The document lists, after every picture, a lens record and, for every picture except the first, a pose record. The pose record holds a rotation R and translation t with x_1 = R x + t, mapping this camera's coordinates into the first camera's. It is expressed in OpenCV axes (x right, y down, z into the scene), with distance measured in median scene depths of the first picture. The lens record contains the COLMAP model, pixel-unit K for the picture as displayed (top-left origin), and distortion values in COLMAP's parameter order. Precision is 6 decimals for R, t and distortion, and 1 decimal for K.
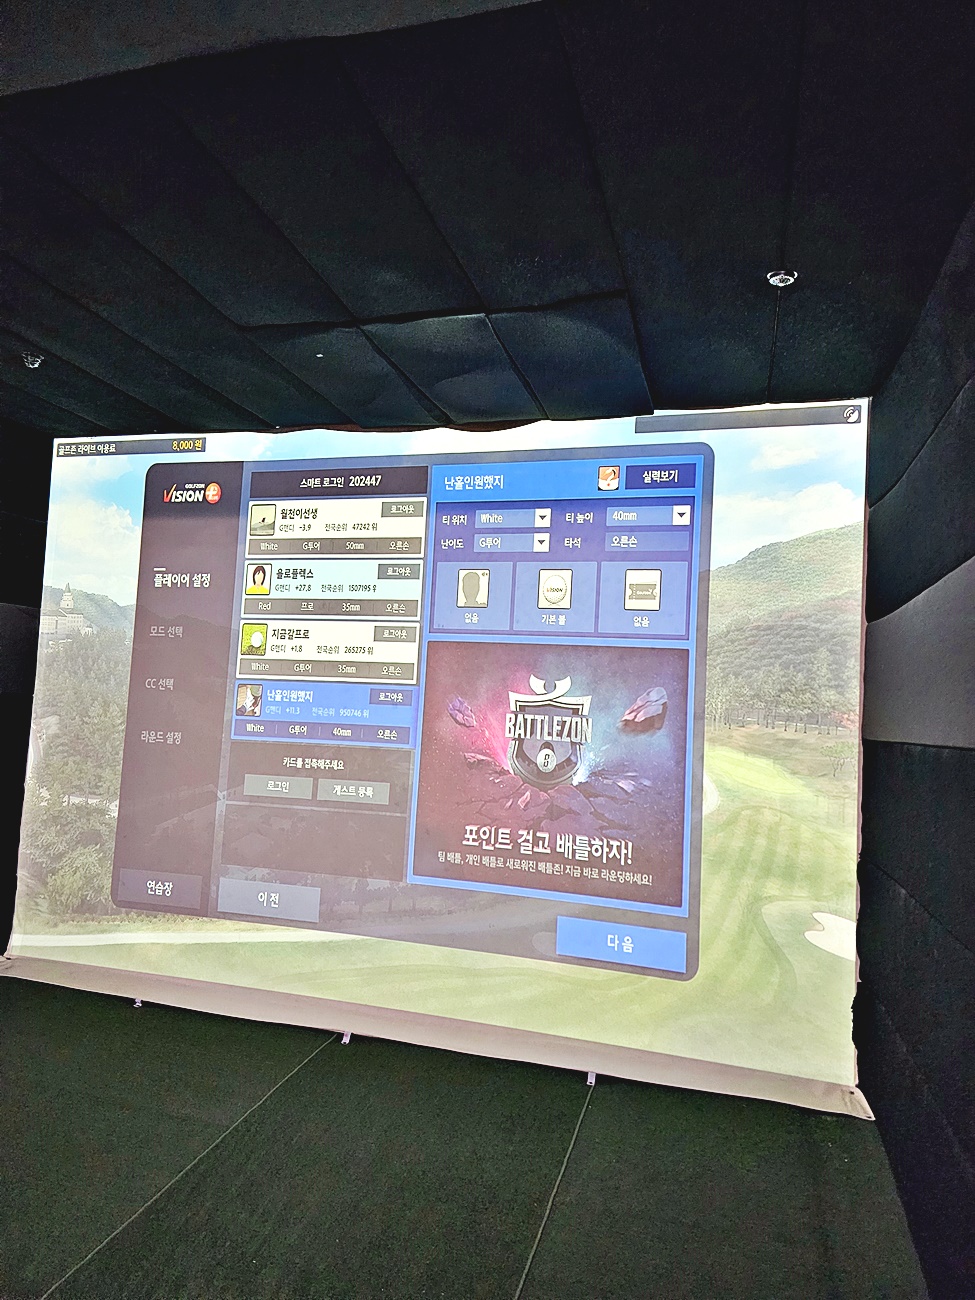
lens RADIAL K [[874.9, 0, 483.7], [0, 874.9, 648.8], [0, 0, 1]] dist [0.003144, 0.002588]
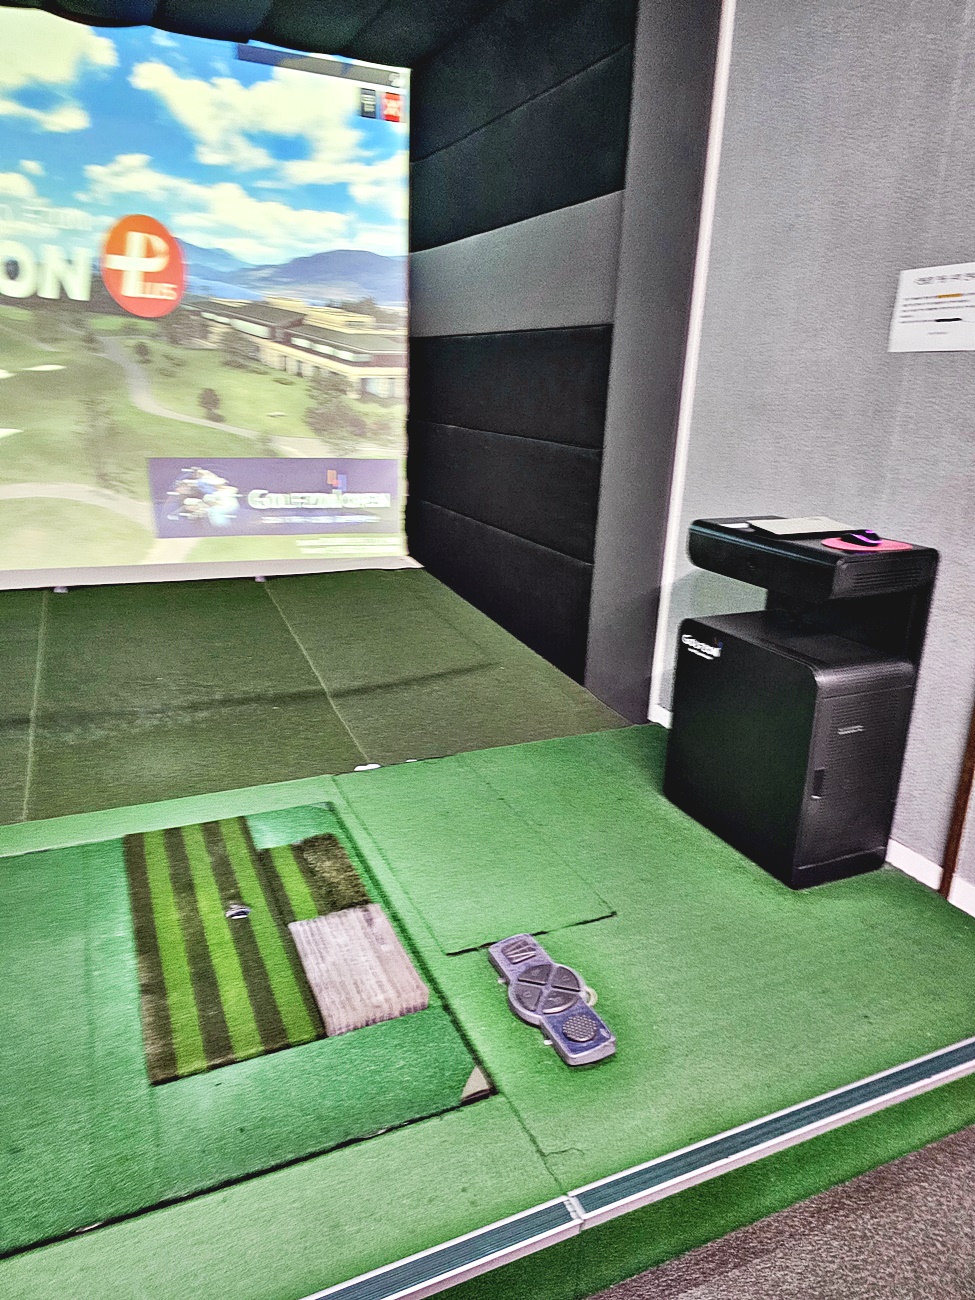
lens RADIAL K [[874.9, 0, 483.7], [0, 874.9, 648.8], [0, 0, 1]] dist [0.003144, 0.002588]
pose [[0.759044, -0.213274, 0.615114, -0.525895], [-0.046368, 0.924711, 0.377836, 0.023542], [-0.649386, -0.315316, 0.692008, -0.302451]]
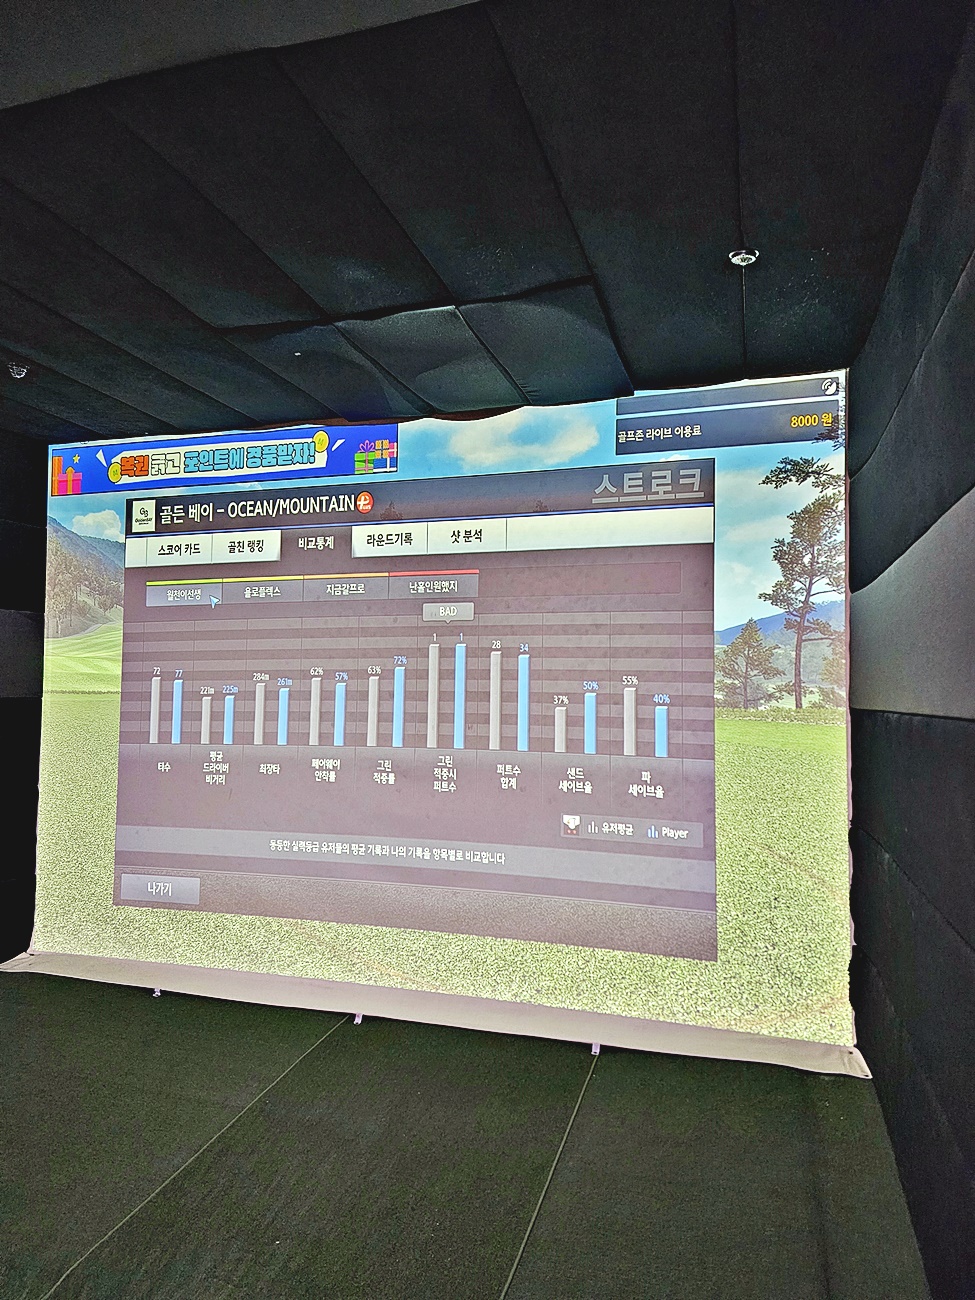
lens RADIAL K [[870.1, 0, 487.5], [0, 870.1, 650.0], [0, 0, 1]] dist [0.005818, 0.001714]
pose [[0.999005, -0.042788, -0.012548, 0.029302], [0.043058, 0.998828, 0.022123, -0.004628], [0.011586, -0.022641, 0.999677, -0.013628]]
